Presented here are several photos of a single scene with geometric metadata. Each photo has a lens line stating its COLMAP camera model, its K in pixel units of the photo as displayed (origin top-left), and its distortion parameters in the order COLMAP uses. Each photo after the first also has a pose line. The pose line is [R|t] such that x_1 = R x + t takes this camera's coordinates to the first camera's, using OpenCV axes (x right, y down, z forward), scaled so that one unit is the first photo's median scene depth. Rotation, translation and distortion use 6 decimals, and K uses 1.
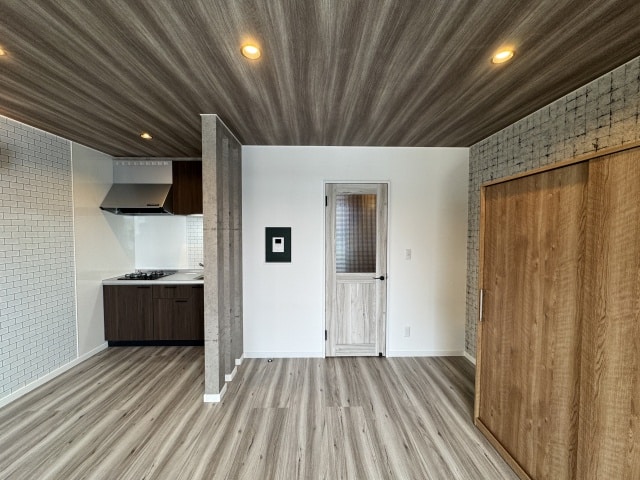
lens RADIAL K [[254.4, 0, 320.0], [0, 254.4, 240.0], [0, 0, 1]] dist [-0.001754, -0.000166]
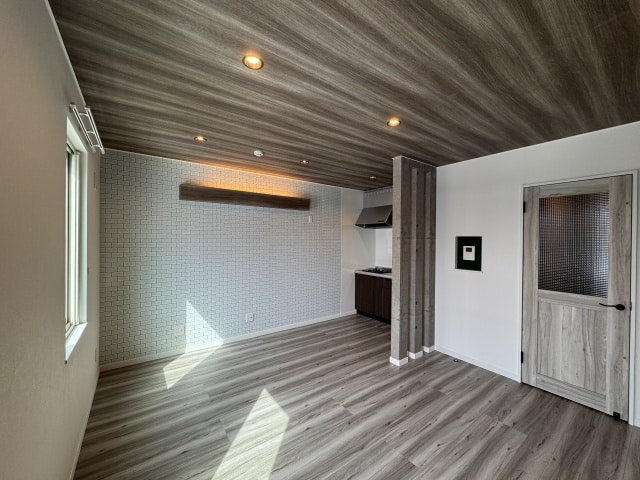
lens RADIAL K [[254.4, 0, 320.0], [0, 254.4, 240.0], [0, 0, 1]] dist [-0.001754, -0.000166]
pose [[0.570806, 0.008211, -0.821044, 0.353830], [-0.036593, 0.999211, -0.015447, 0.003661], [0.820269, 0.038862, 0.570656, -0.103994]]
